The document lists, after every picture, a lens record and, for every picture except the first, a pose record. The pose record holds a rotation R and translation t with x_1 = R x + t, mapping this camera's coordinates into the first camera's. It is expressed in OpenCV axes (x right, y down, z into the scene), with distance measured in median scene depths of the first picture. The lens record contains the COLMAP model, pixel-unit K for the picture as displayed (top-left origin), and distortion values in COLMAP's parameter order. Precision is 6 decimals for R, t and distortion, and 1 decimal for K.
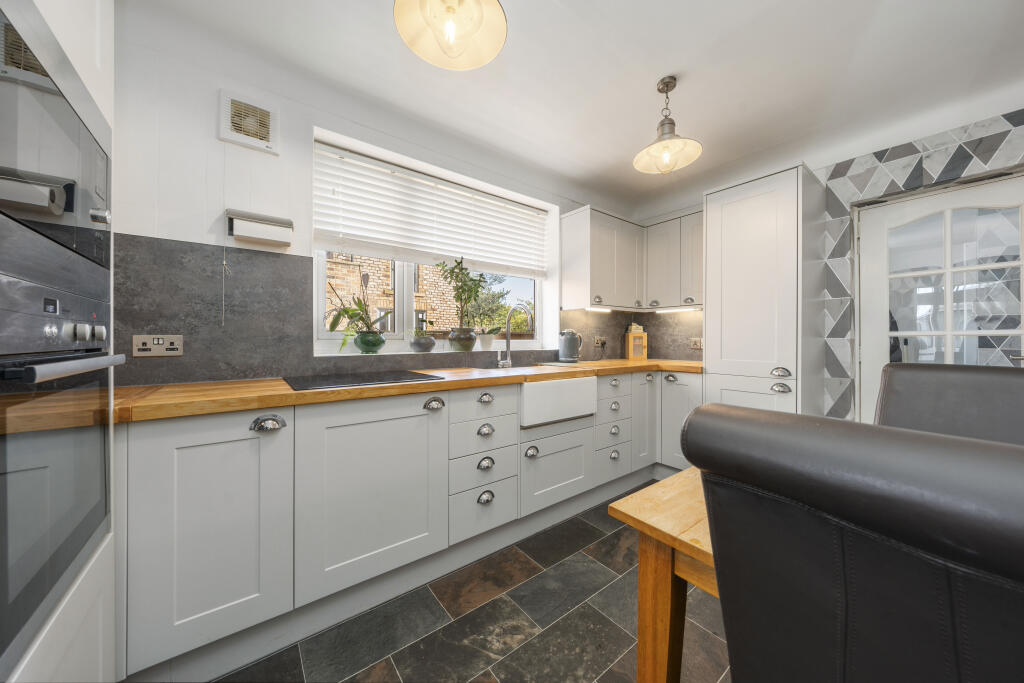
lens RADIAL K [[350.1, 0, 510.3], [0, 350.1, 340.3], [0, 0, 1]] dist [-0.004221, 0.000772]
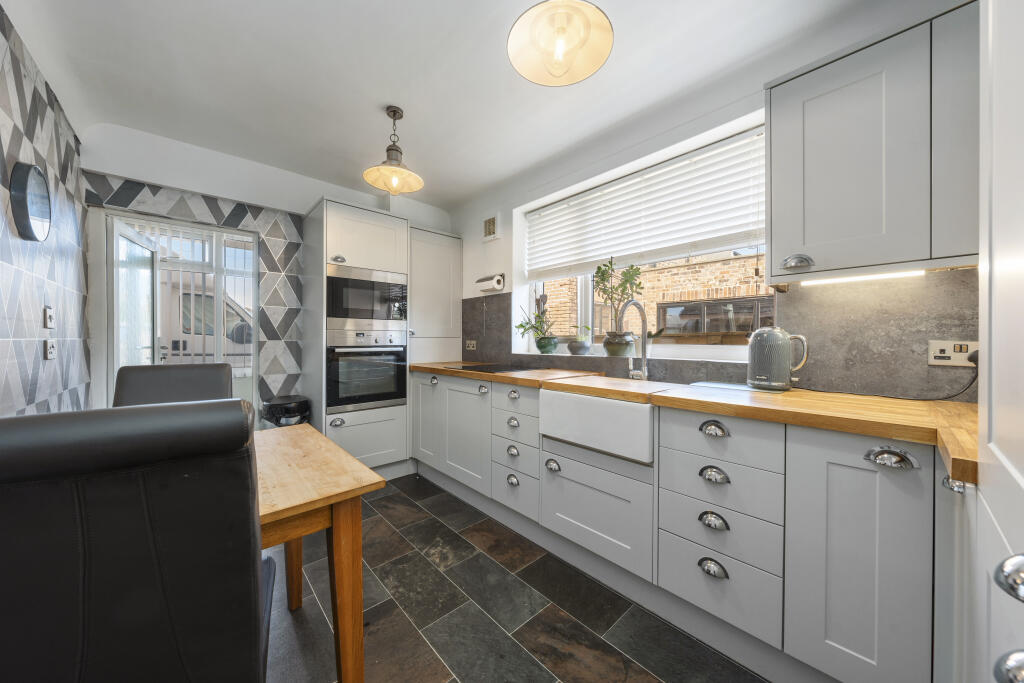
lens RADIAL K [[350.1, 0, 512.2], [0, 350.1, 343.5], [0, 0, 1]] dist [-0.004221, 0.000772]
pose [[0.083053, 0.010322, -0.996492, 0.977827], [-0.003568, 0.999943, 0.010061, -0.014982], [0.996539, 0.002720, 0.083085, 0.812648]]
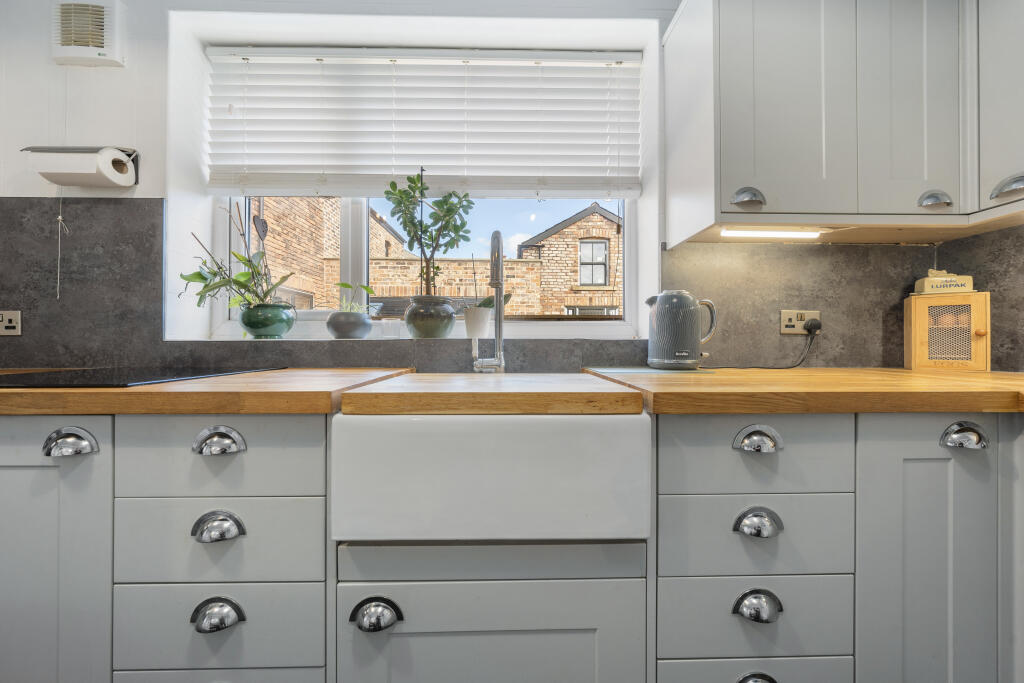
lens RADIAL K [[350.1, 0, 512.3], [0, 350.1, 341.8], [0, 0, 1]] dist [-0.004221, 0.000772]
pose [[0.805492, -0.000806, -0.592606, 0.378894], [-0.001443, 0.999993, -0.003321, 0.046848], [0.592605, 0.003530, 0.805486, 0.796889]]
